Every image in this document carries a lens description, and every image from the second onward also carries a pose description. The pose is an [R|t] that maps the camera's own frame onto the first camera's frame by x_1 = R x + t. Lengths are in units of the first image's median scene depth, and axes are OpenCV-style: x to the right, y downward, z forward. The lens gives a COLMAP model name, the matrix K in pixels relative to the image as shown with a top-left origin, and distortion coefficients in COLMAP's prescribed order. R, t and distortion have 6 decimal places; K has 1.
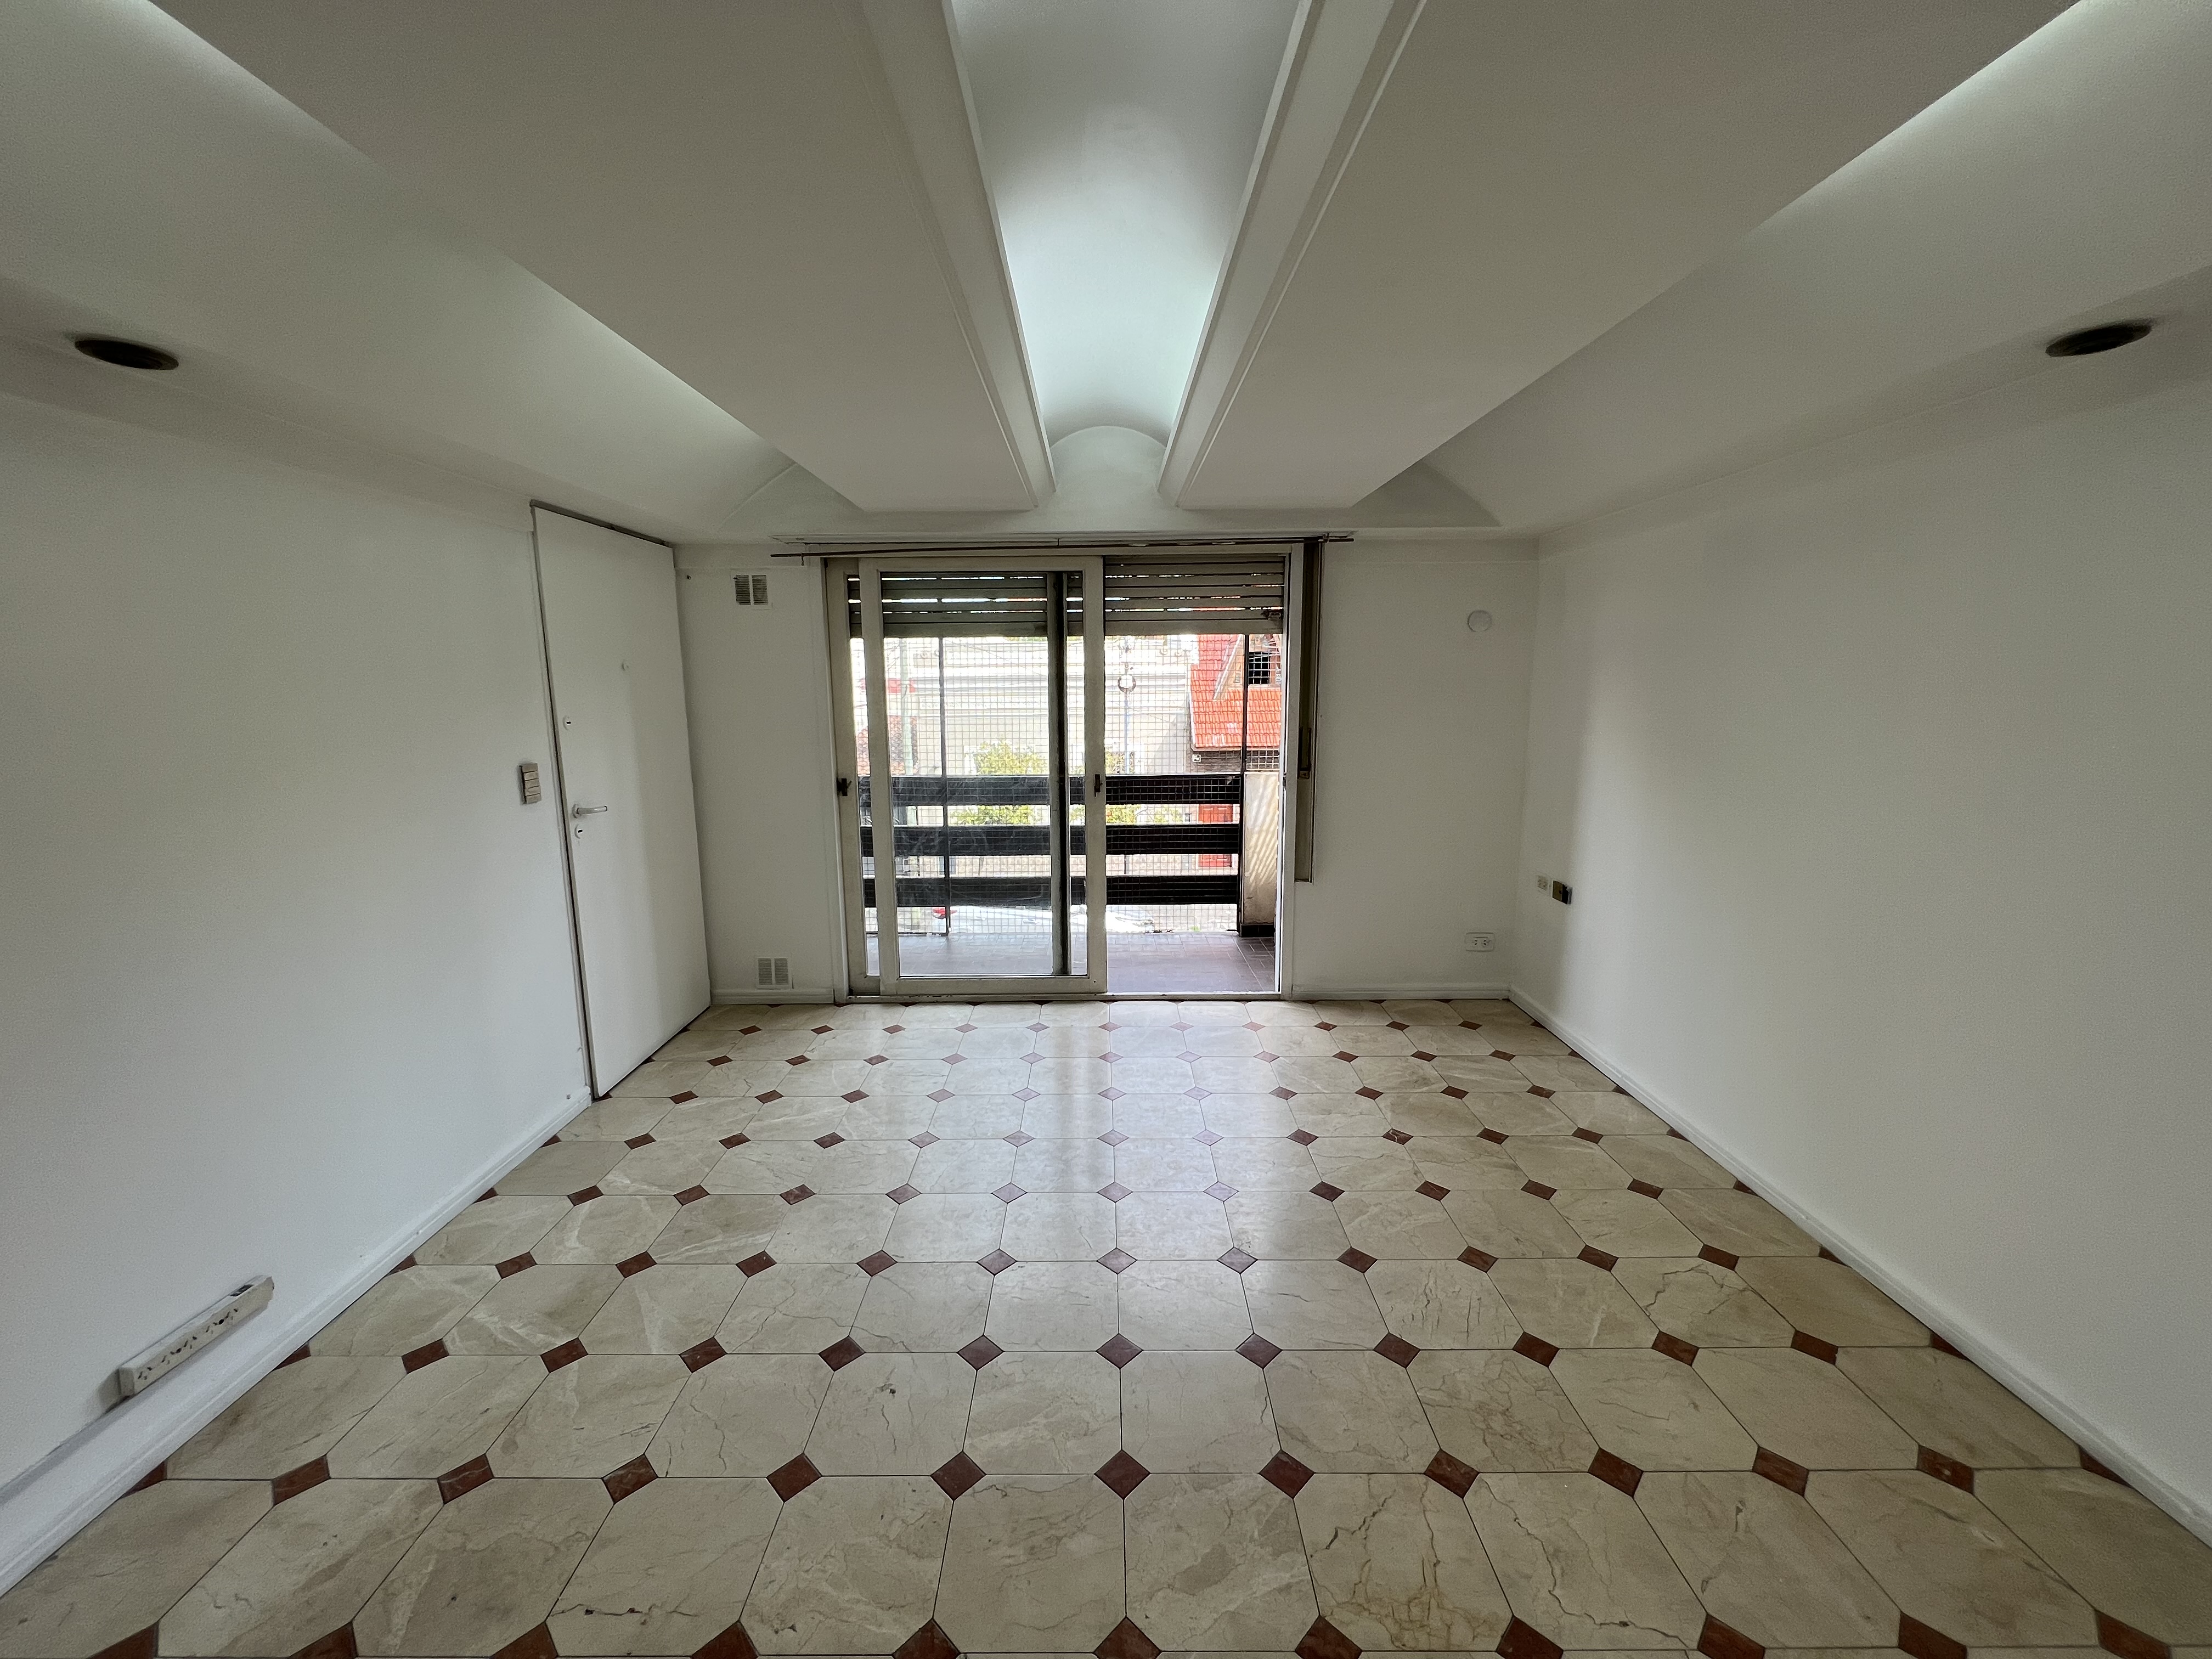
lens RADIAL K [[886.5, 0, 1103.4], [0, 886.5, 815.2], [0, 0, 1]] dist [-0.000331, 0.000253]
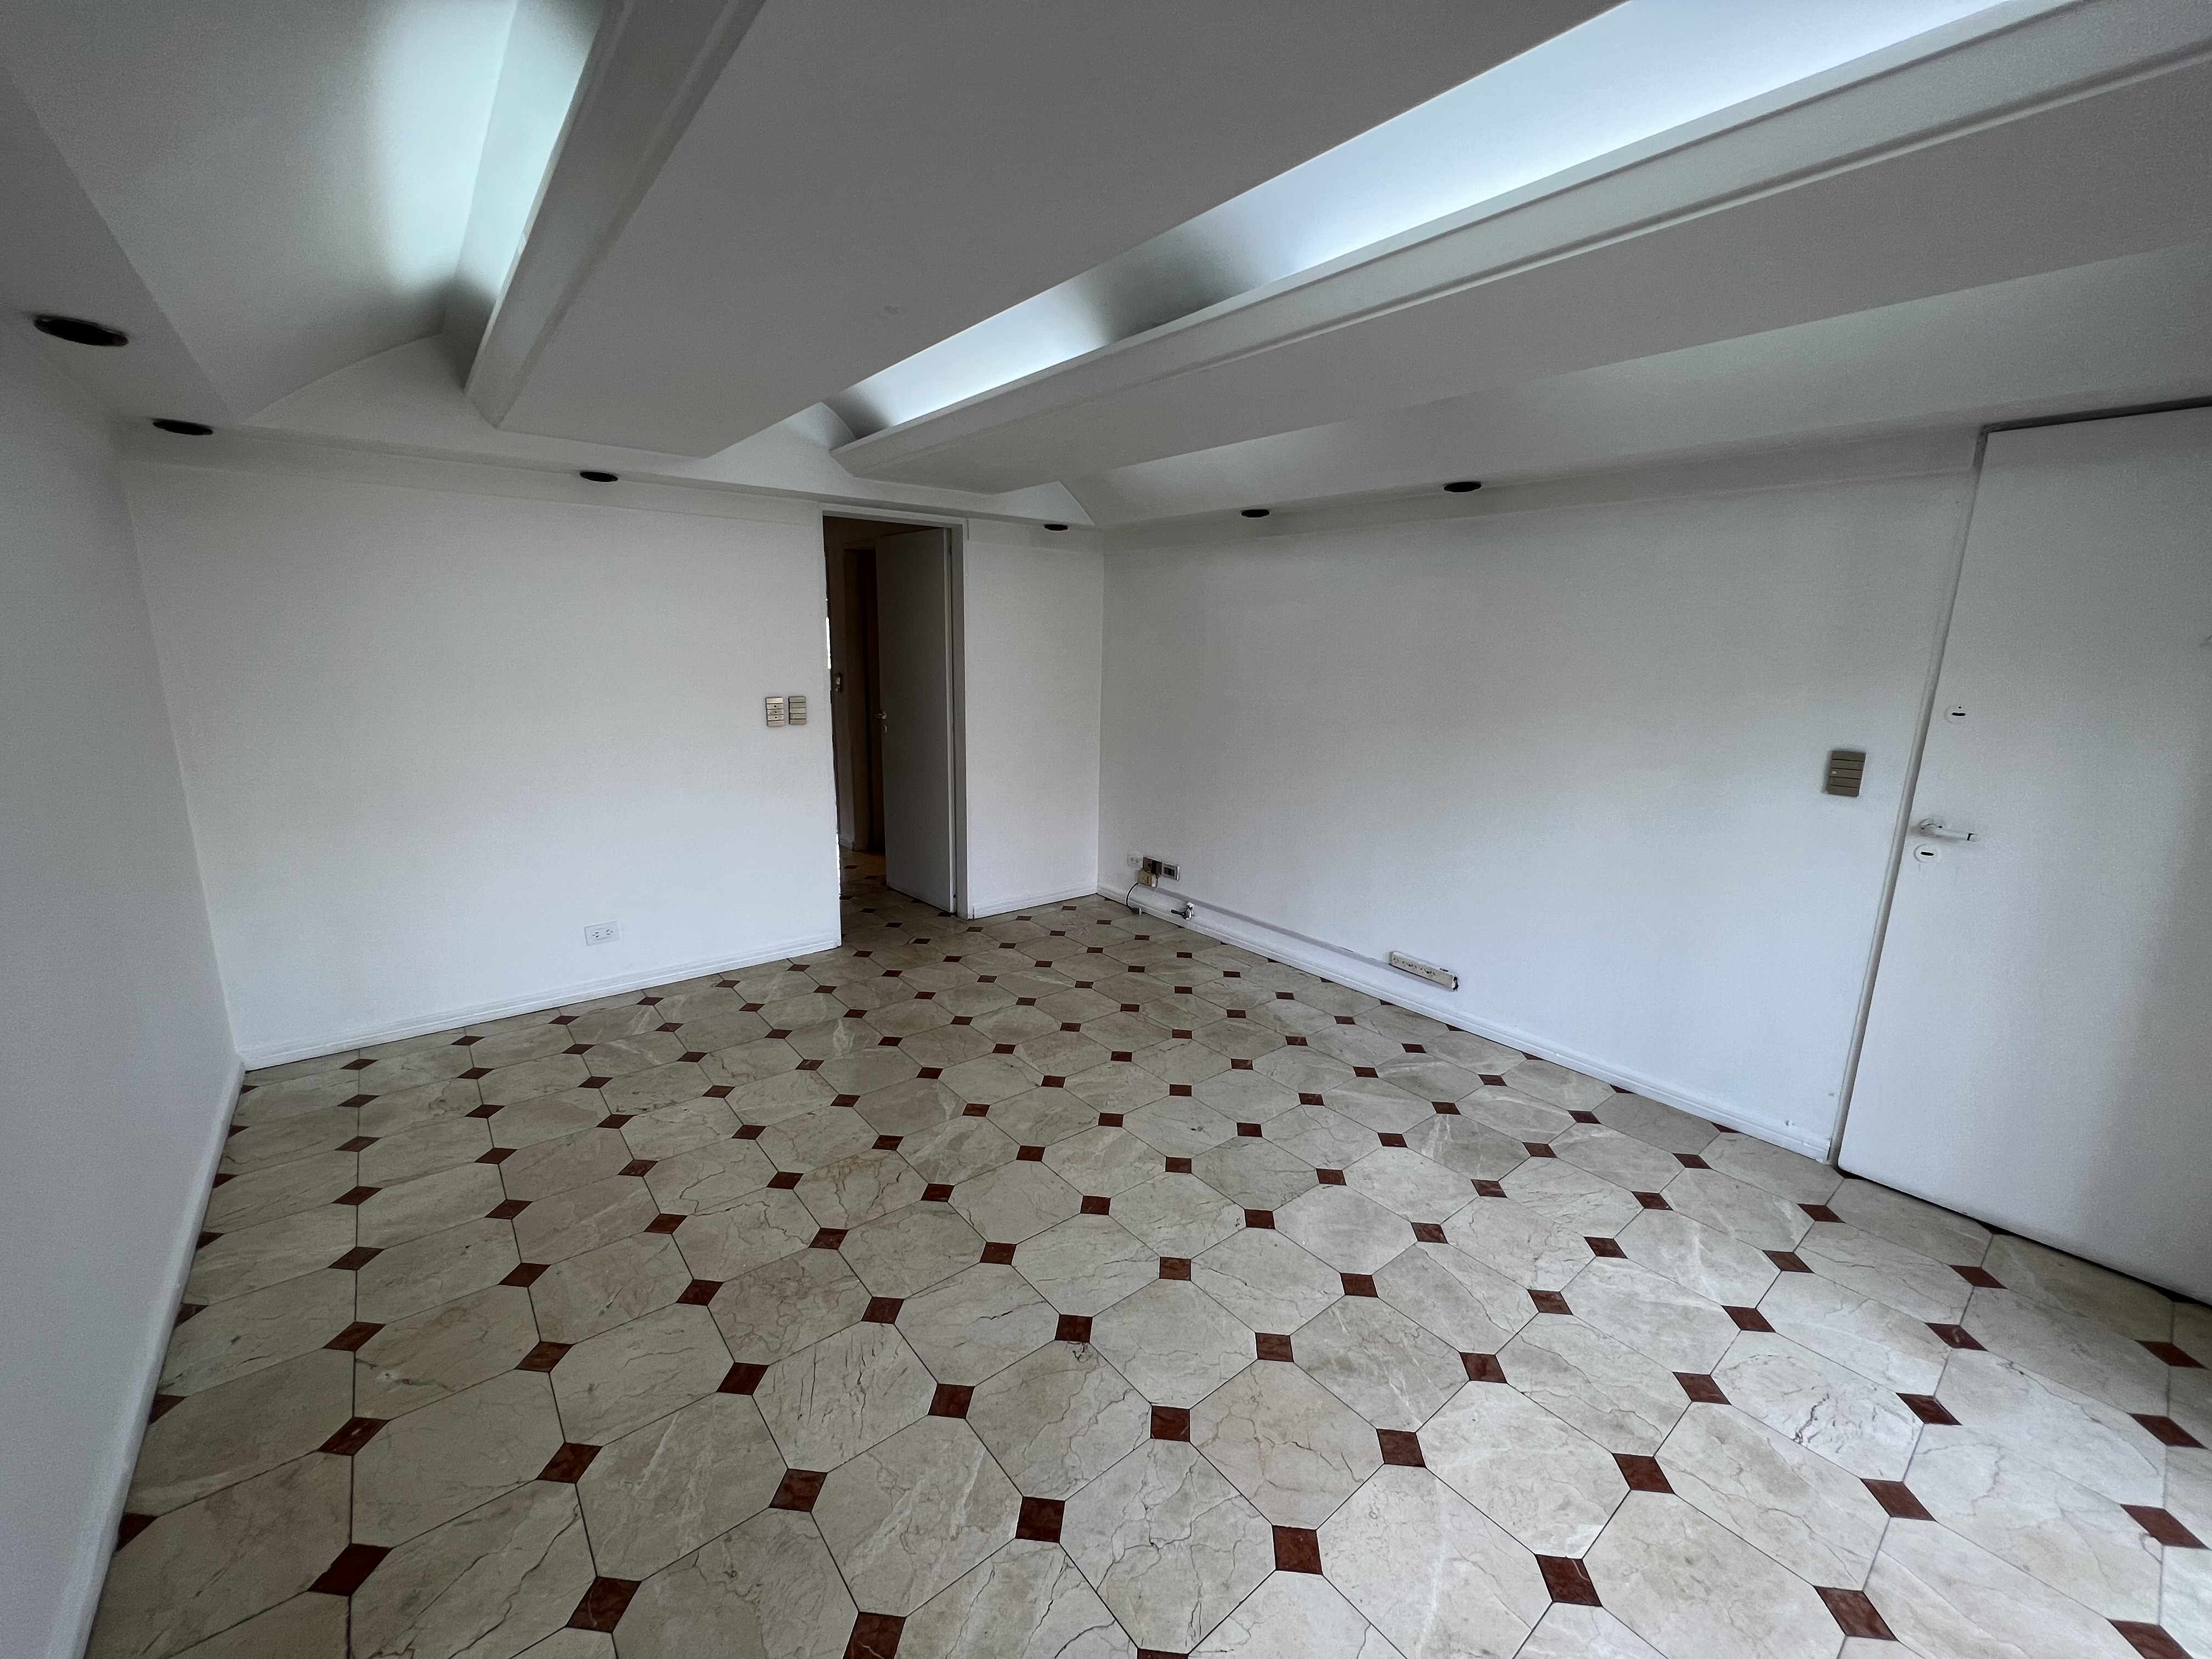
lens RADIAL K [[886.5, 0, 1105.8], [0, 886.5, 829.7], [0, 0, 1]] dist [-0.000331, 0.000253]
pose [[-0.775705, 0.126386, -0.618310, 0.593835], [-0.108197, 0.938602, 0.327596, -0.238379], [0.621751, 0.321018, -0.714404, 1.465242]]
